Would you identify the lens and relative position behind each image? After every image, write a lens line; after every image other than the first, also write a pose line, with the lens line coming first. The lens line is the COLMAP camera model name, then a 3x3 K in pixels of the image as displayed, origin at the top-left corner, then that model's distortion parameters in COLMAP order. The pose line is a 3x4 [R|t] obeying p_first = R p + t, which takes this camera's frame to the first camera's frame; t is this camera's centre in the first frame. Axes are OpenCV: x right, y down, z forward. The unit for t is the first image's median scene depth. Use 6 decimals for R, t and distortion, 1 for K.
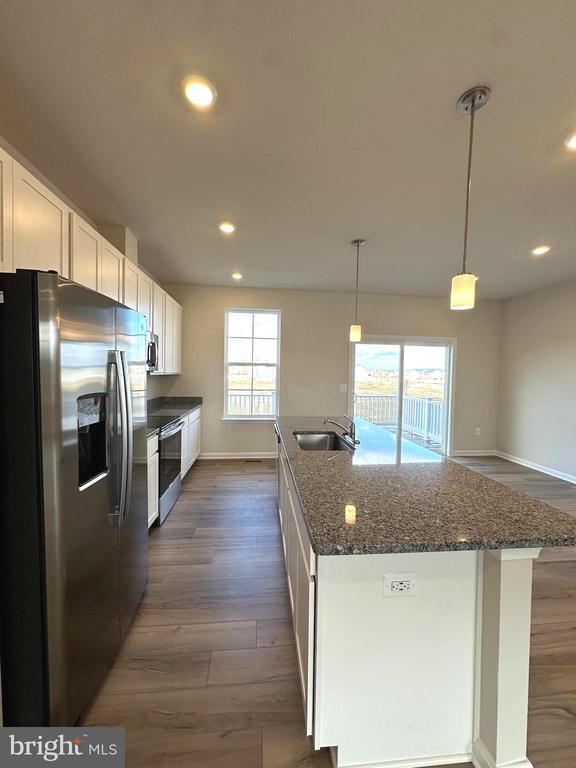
lens RADIAL K [[307.2, 0, 289.4], [0, 307.2, 384.1], [0, 0, 1]] dist [-0.000879, 0.000399]
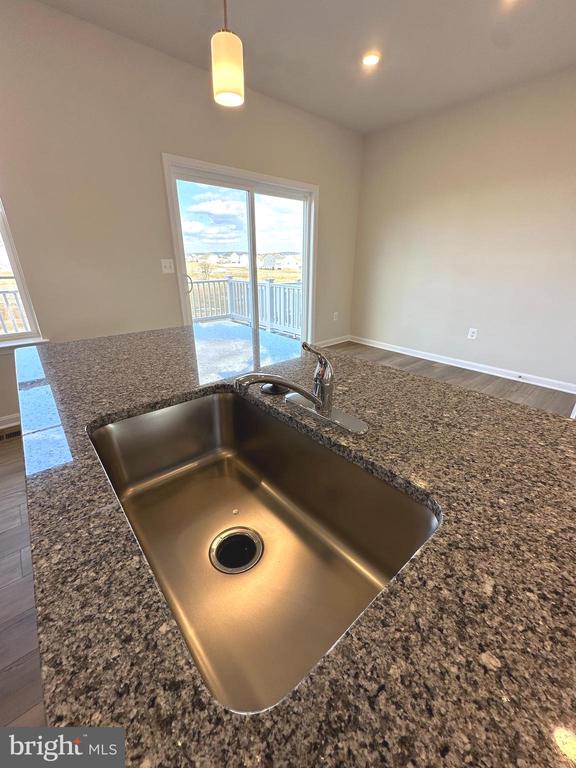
lens RADIAL K [[305.9, 0, 289.1], [0, 305.9, 383.0], [0, 0, 1]] dist [-0.003693, 0.000223]
pose [[0.820858, -0.228820, 0.523292, 0.019119], [0.033244, 0.933824, 0.356185, 0.022601], [-0.570164, -0.274981, 0.774144, 0.436553]]
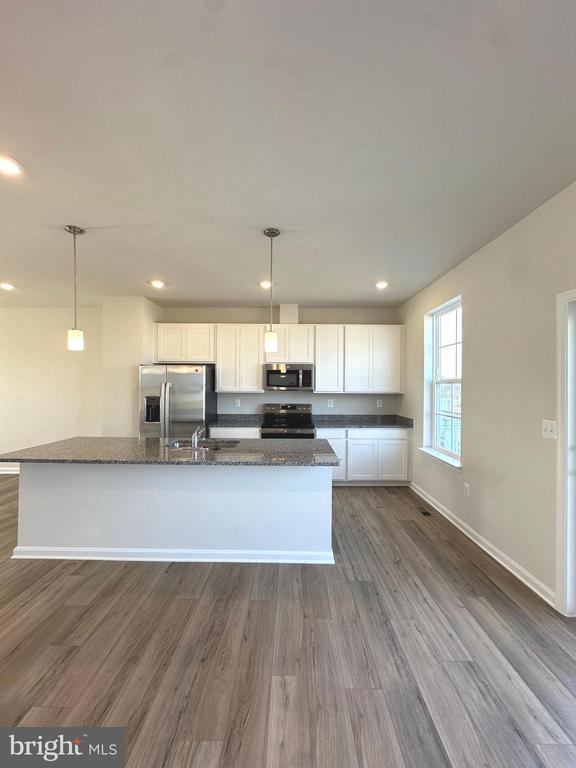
lens RADIAL K [[305.9, 0, 289.1], [0, 305.9, 383.0], [0, 0, 1]] dist [-0.003693, 0.000223]
pose [[-0.111734, -0.029893, -0.993288, 0.717316], [-0.043764, 0.998726, -0.025134, -0.027851], [0.992774, 0.040662, -0.112899, 0.810537]]
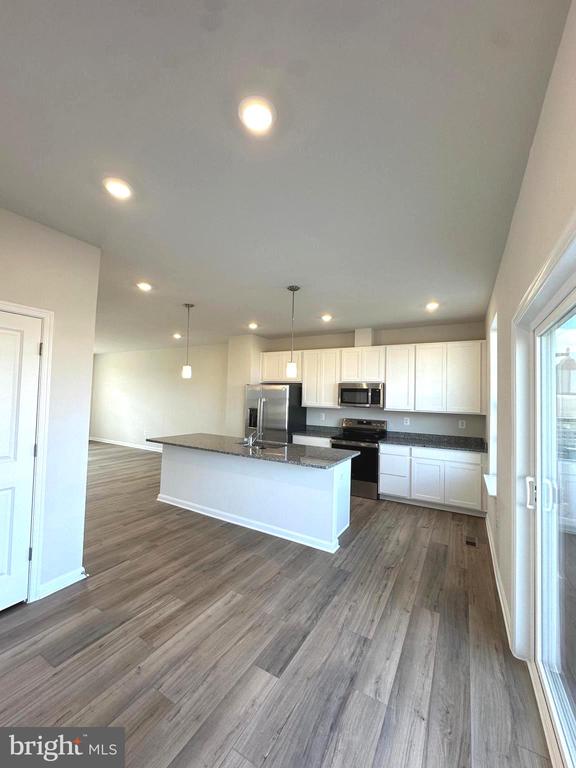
lens RADIAL K [[305.9, 0, 289.1], [0, 305.9, 383.0], [0, 0, 1]] dist [-0.003693, 0.000223]
pose [[-0.586518, -0.073005, -0.806639, 0.767996], [-0.067918, 0.996855, -0.040837, -0.054138], [0.807083, 0.030834, -0.589632, 1.154354]]
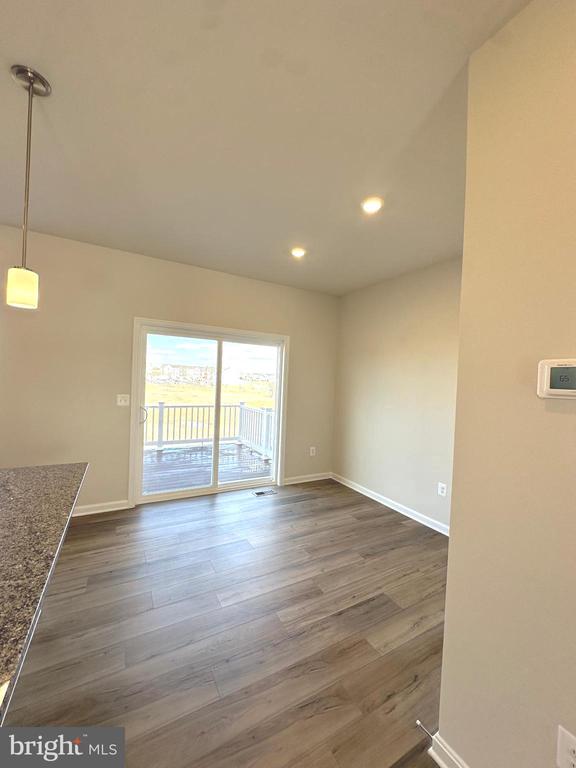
lens RADIAL K [[307.2, 0, 289.4], [0, 307.2, 384.1], [0, 0, 1]] dist [-0.000879, 0.000399]
pose [[0.918149, 0.014499, 0.395971, 0.276023], [-0.010742, 0.999874, -0.011703, -0.020412], [-0.396090, 0.006492, 0.918189, 0.320777]]
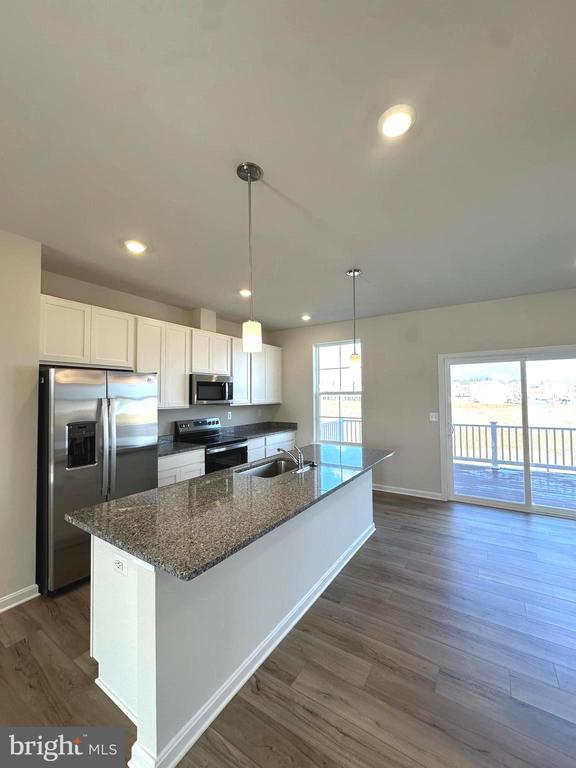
lens RADIAL K [[307.2, 0, 289.4], [0, 307.2, 384.1], [0, 0, 1]] dist [-0.000879, 0.000399]
pose [[0.777209, -0.049089, -0.627325, 0.467004], [0.001453, 0.997090, -0.076224, -0.017164], [0.629241, 0.058330, 0.775018, 0.084505]]
